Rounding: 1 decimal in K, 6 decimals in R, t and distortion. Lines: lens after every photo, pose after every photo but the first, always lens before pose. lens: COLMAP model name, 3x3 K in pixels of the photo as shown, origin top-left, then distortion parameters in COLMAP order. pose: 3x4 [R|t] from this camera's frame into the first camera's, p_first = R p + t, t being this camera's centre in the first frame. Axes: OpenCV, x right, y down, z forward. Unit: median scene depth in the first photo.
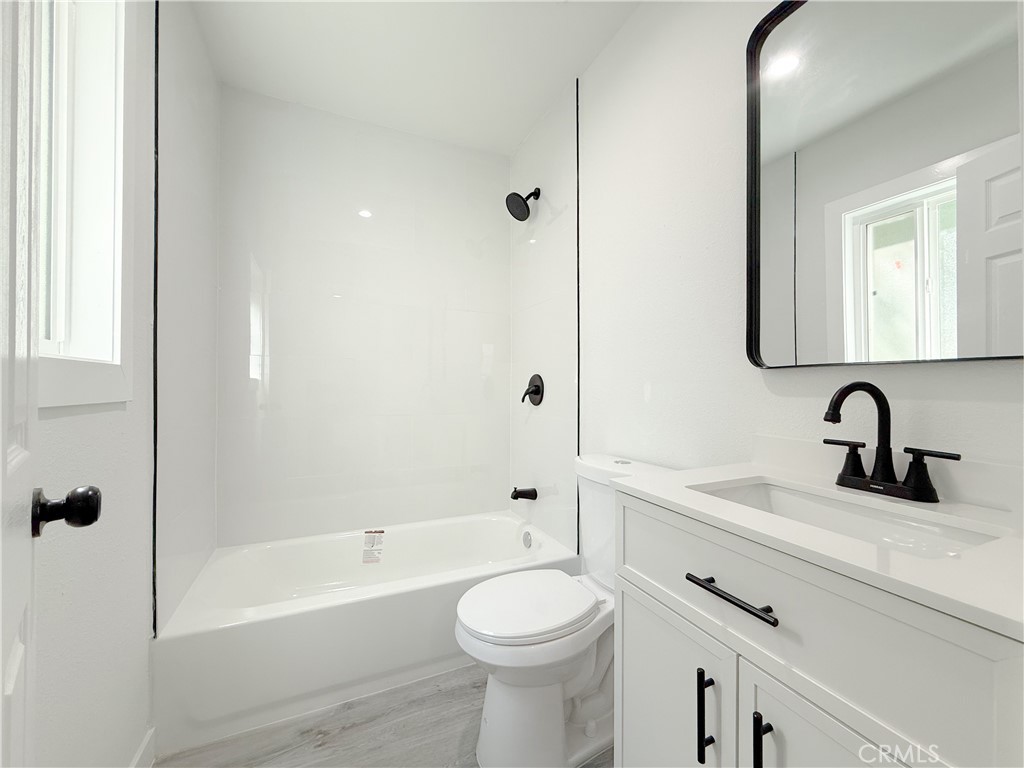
lens RADIAL K [[410.5, 0, 511.2], [0, 410.5, 379.4], [0, 0, 1]] dist [-0.000749, 0.001109]
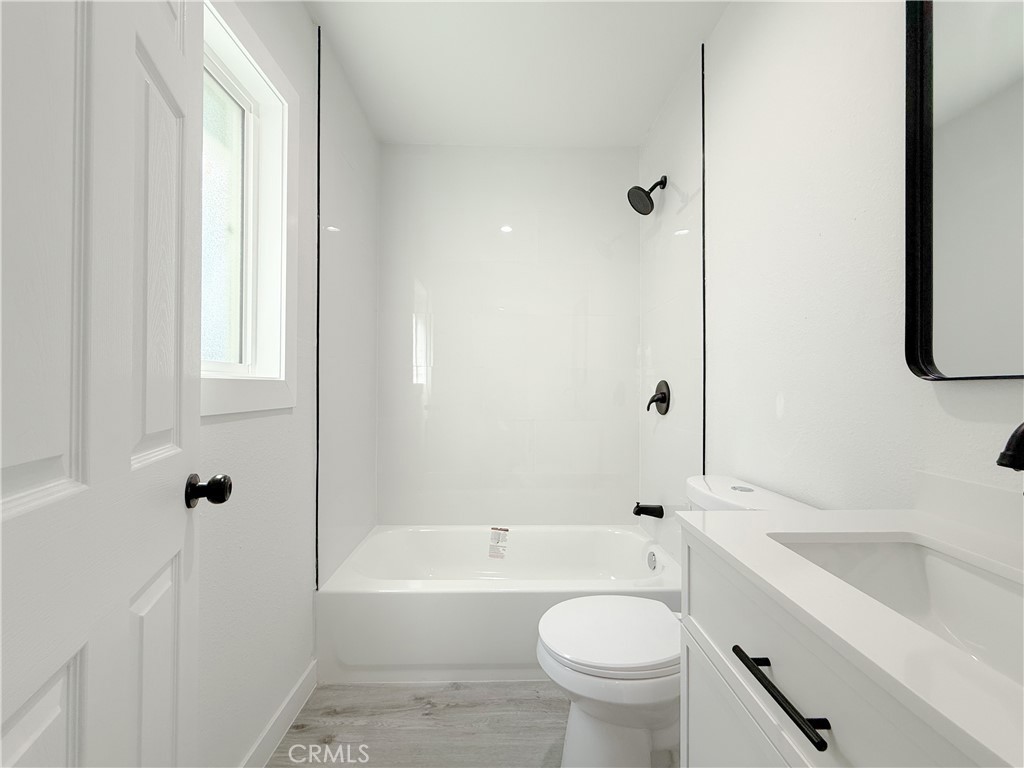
lens RADIAL K [[410.5, 0, 507.8], [0, 410.5, 379.4], [0, 0, 1]] dist [-0.000749, 0.001109]
pose [[0.919936, -0.004961, -0.392037, 0.163603], [0.004160, 0.999987, -0.002891, -0.021751], [0.392046, 0.001029, 0.919945, 0.042880]]
